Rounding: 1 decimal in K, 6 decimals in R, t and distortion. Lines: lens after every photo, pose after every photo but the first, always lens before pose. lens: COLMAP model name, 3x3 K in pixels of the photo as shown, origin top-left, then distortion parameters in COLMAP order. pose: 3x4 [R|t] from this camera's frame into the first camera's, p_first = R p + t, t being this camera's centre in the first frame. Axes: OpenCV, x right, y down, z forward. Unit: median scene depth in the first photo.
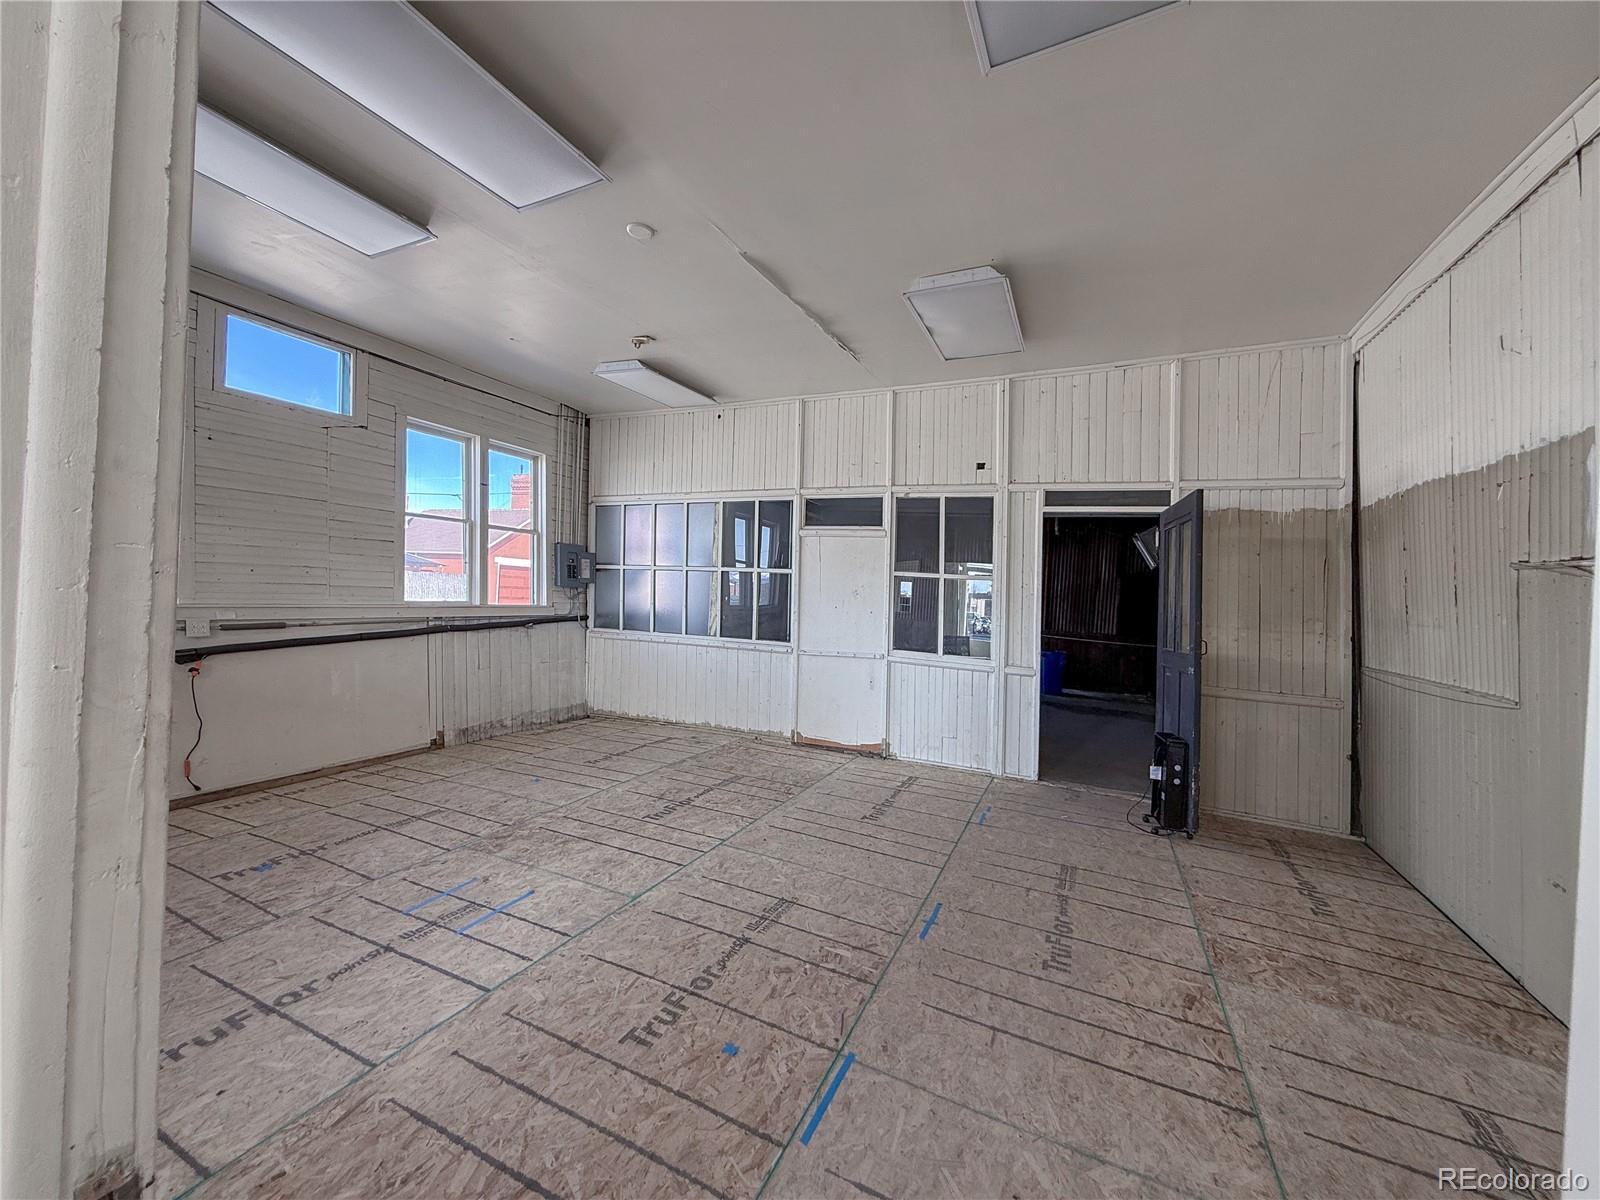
lens RADIAL K [[639.1, 0, 798.5], [0, 639.1, 601.5], [0, 0, 1]] dist [0.000707, -0.000015]
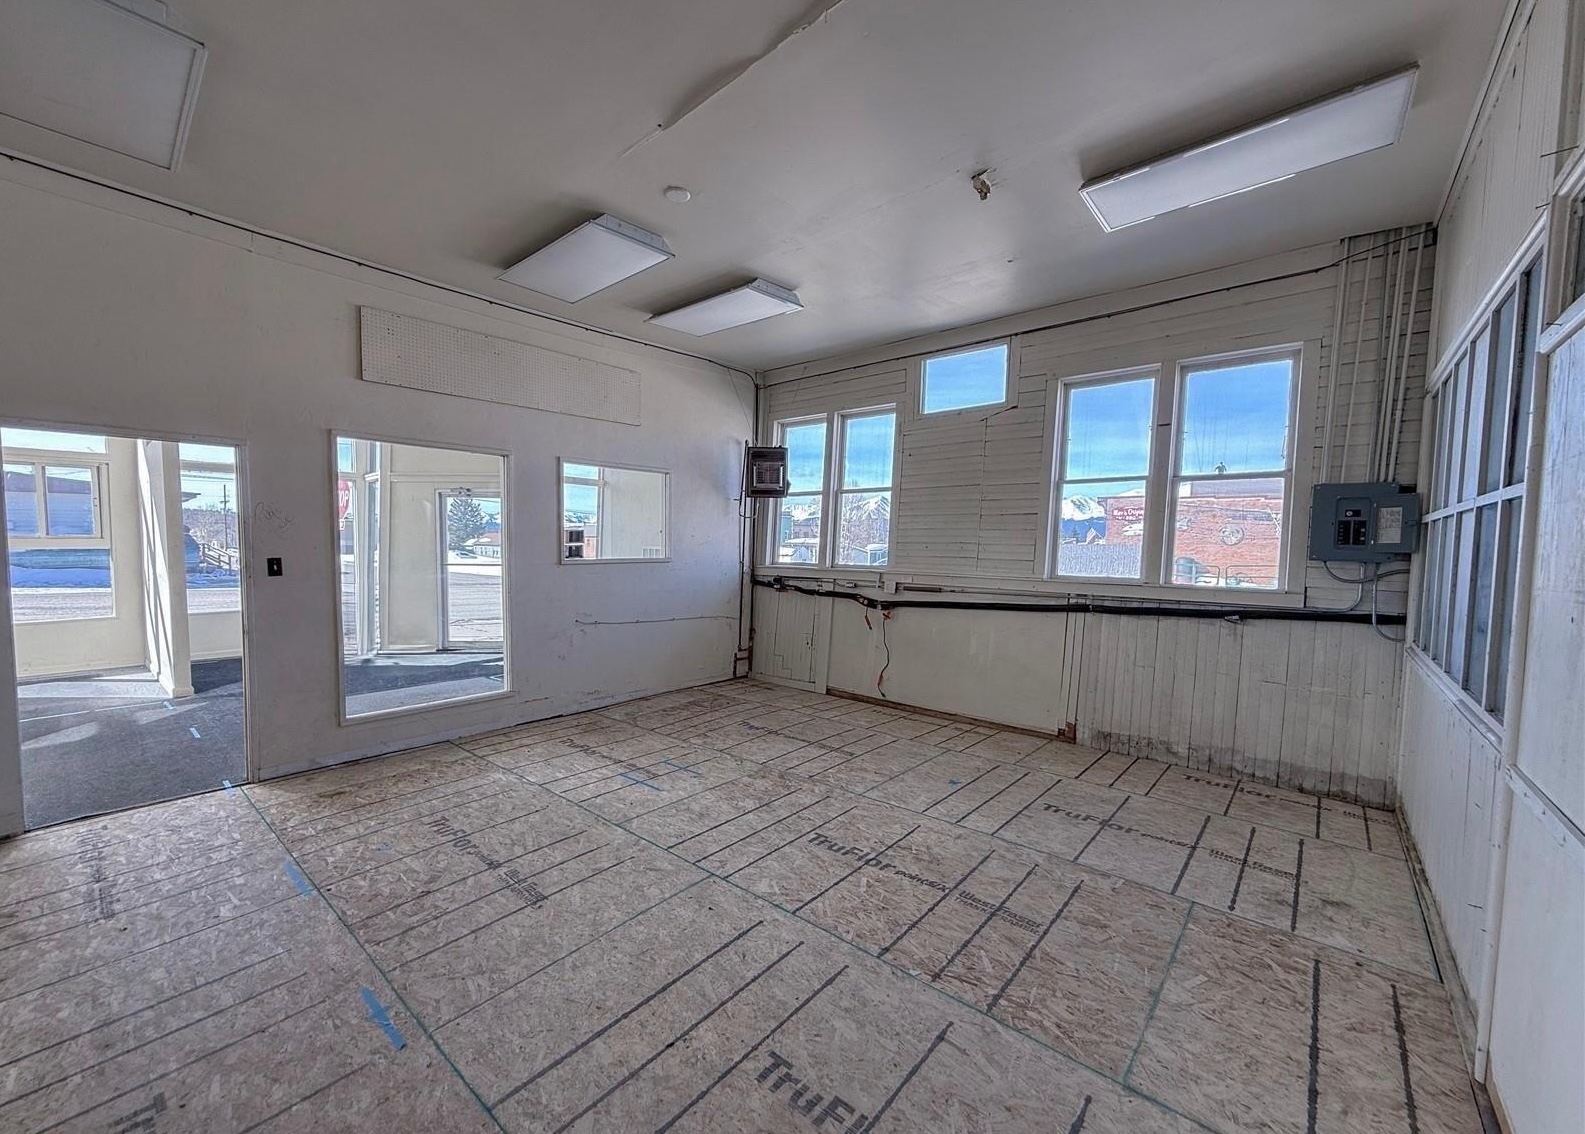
lens RADIAL K [[627.9, 0, 762.2], [0, 627.9, 582.1], [0, 0, 1]] dist [-0.002736, 0.000252]
pose [[-0.285678, 0.015271, -0.958204, 0.445470], [-0.037417, 0.998933, 0.027076, 0.000985], [0.957595, 0.043588, -0.284802, 0.956124]]
